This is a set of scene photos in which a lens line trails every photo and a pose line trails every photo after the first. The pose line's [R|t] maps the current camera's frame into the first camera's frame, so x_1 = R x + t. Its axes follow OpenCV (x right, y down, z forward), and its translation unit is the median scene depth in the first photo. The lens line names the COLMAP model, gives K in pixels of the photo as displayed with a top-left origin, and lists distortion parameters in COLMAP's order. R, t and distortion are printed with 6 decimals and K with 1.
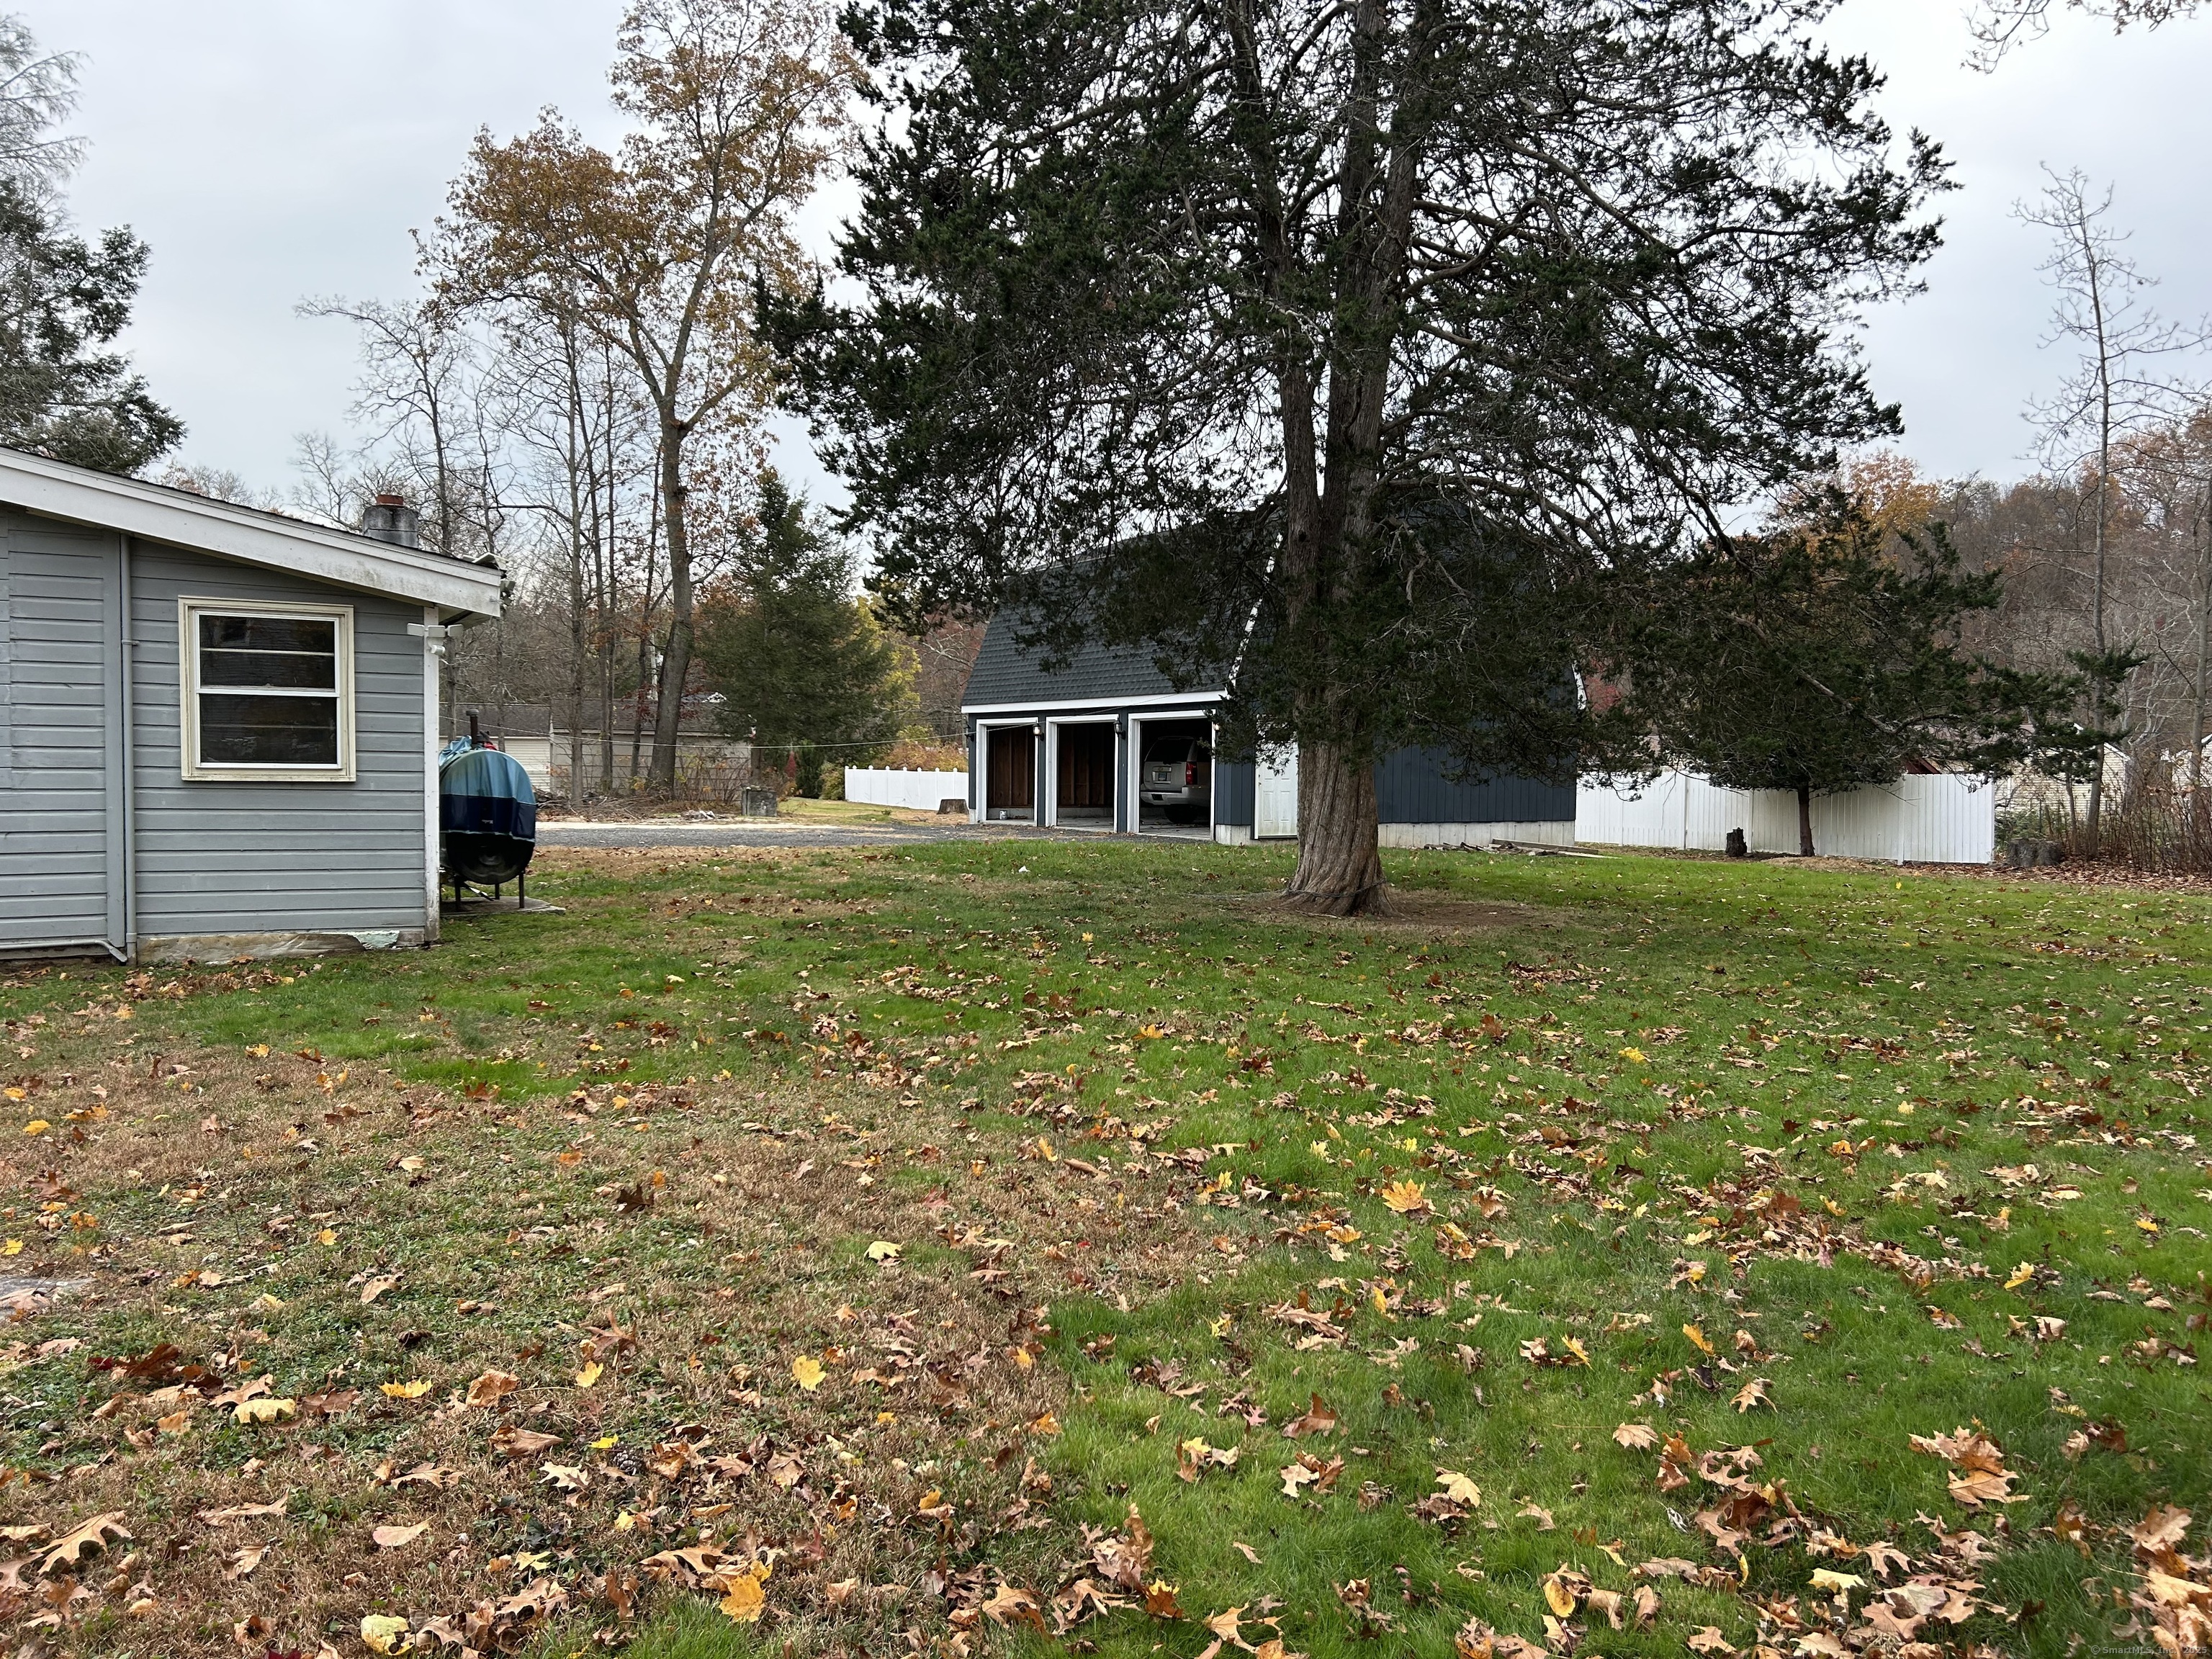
lens RADIAL K [[1666.6, 0, 1113.7], [0, 1666.6, 836.5], [0, 0, 1]] dist [0.109337, -0.225547]
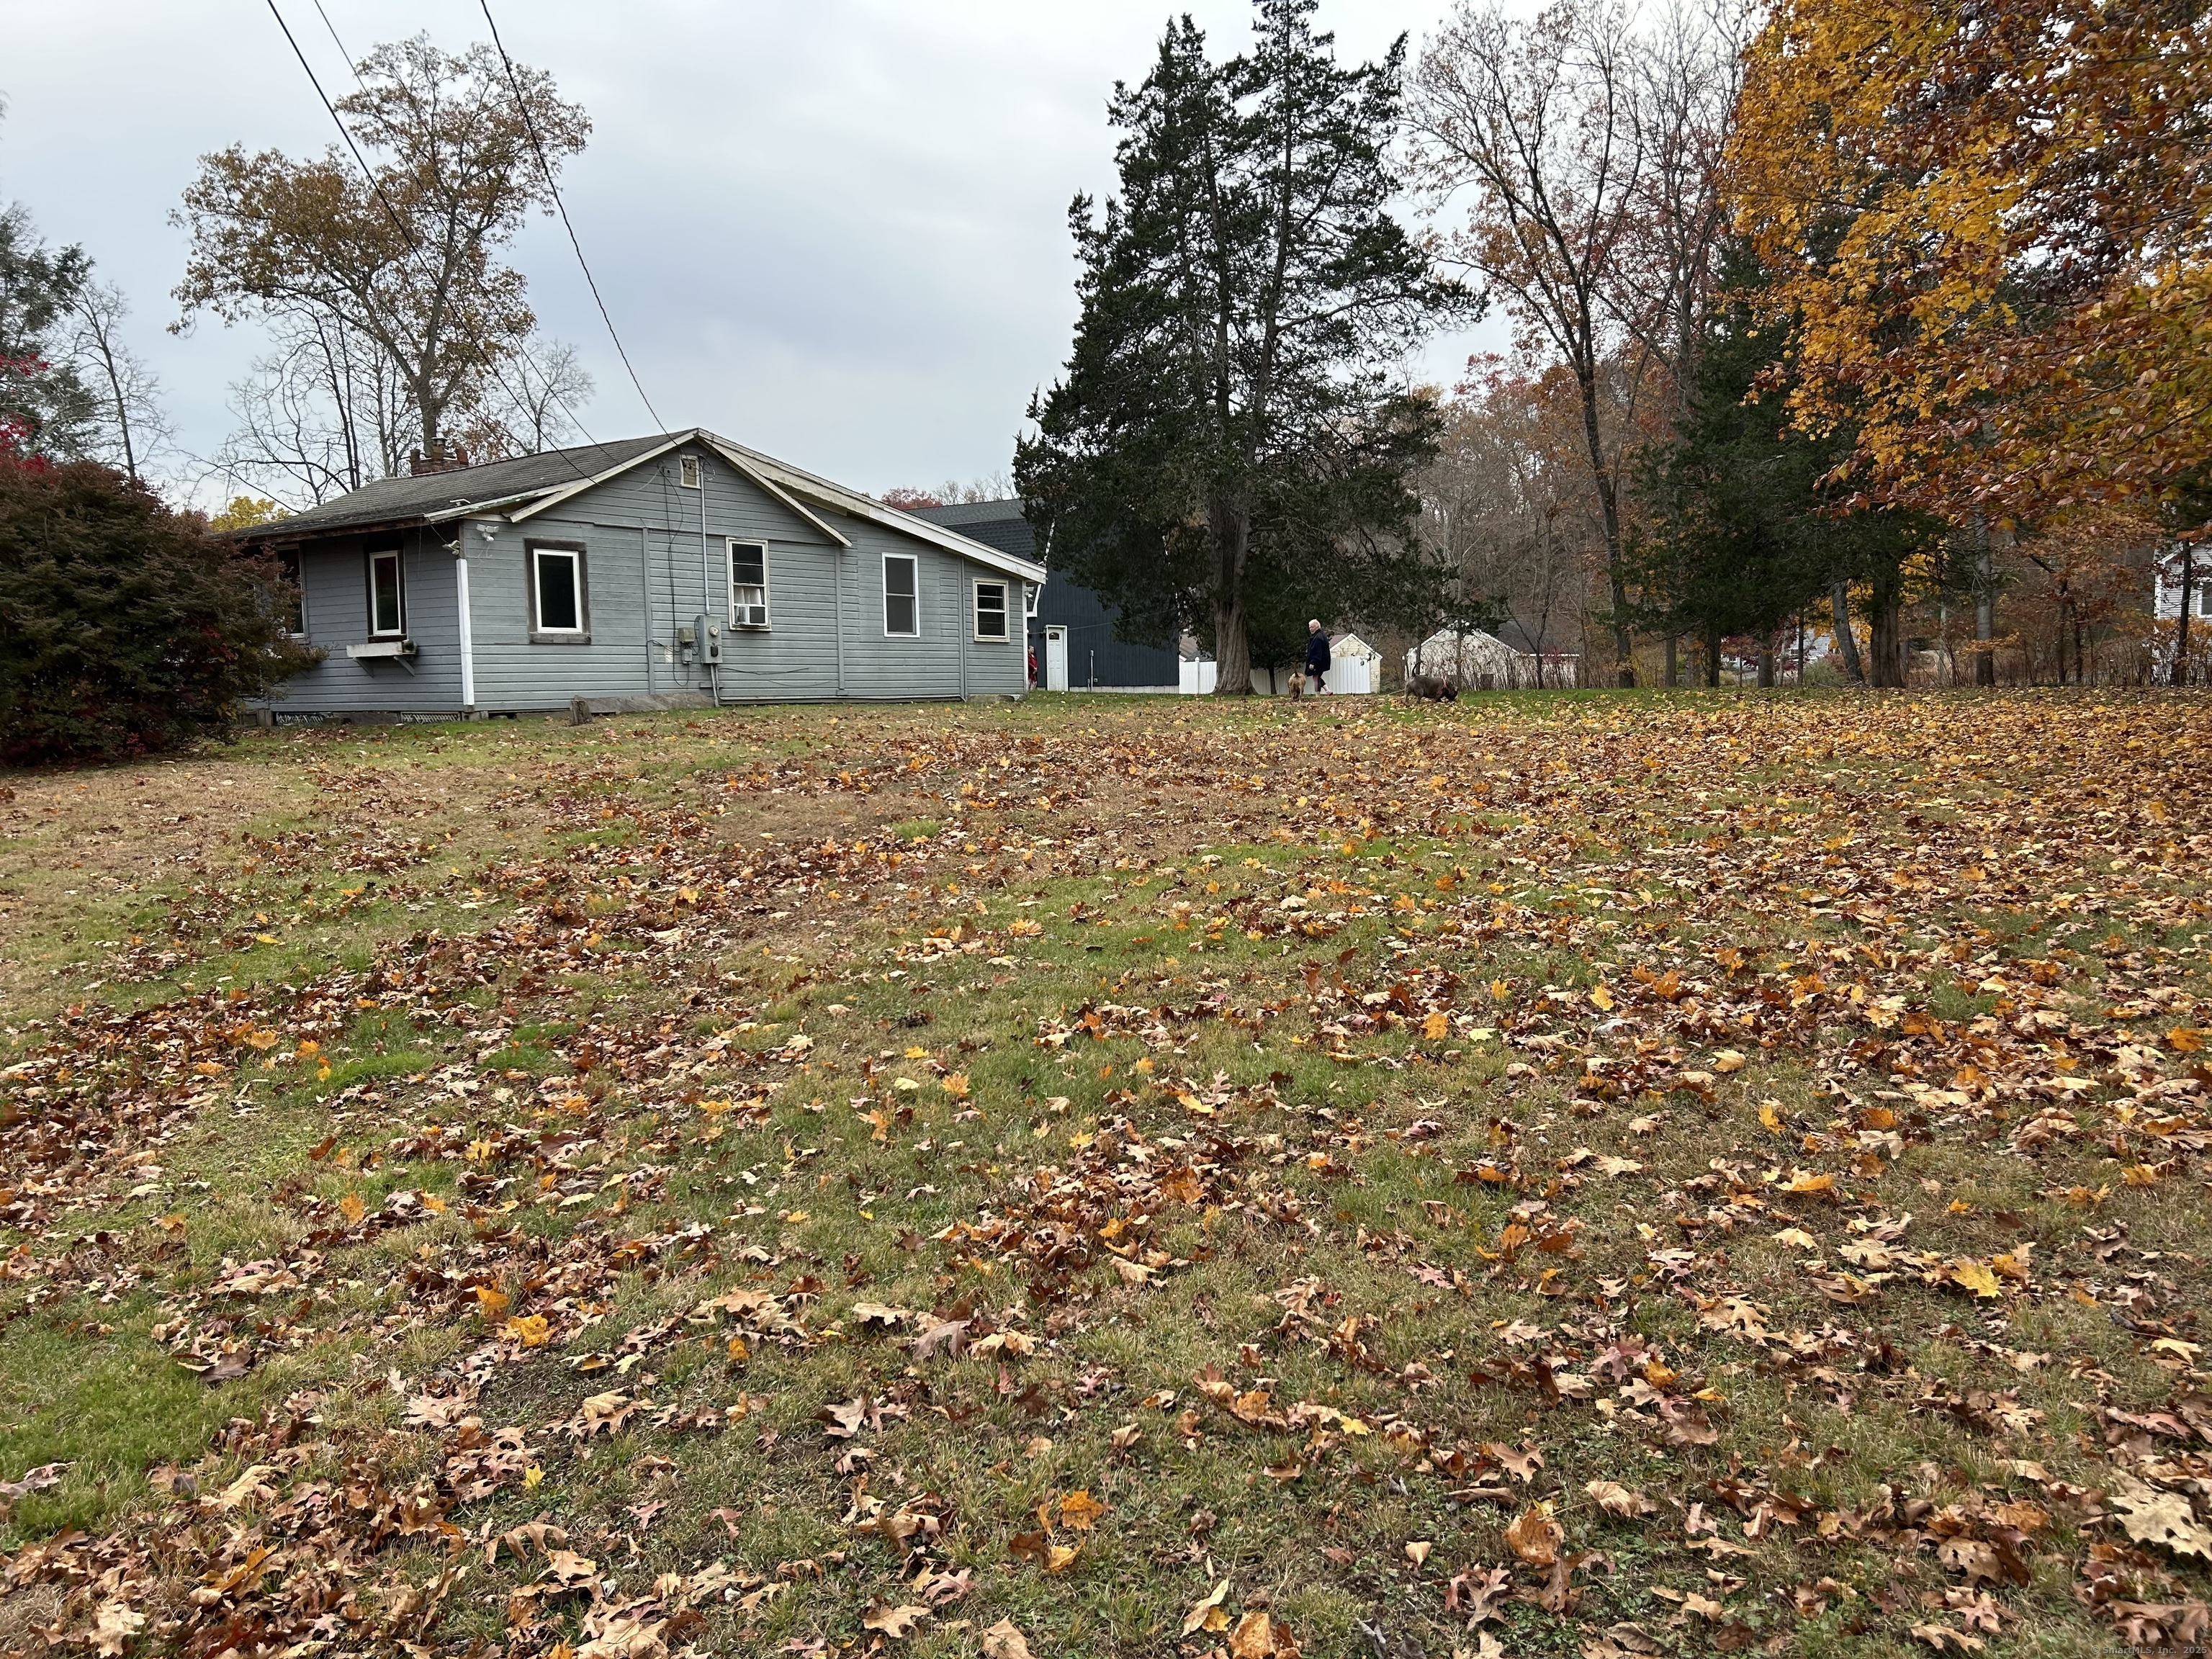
lens RADIAL K [[1666.6, 0, 1113.7], [0, 1666.6, 836.5], [0, 0, 1]] dist [0.109337, -0.225547]
pose [[0.914028, -0.058172, 0.401458, -1.451734], [0.039915, 0.997759, 0.053700, 0.152171], [-0.403683, -0.033059, 0.914302, -1.683625]]
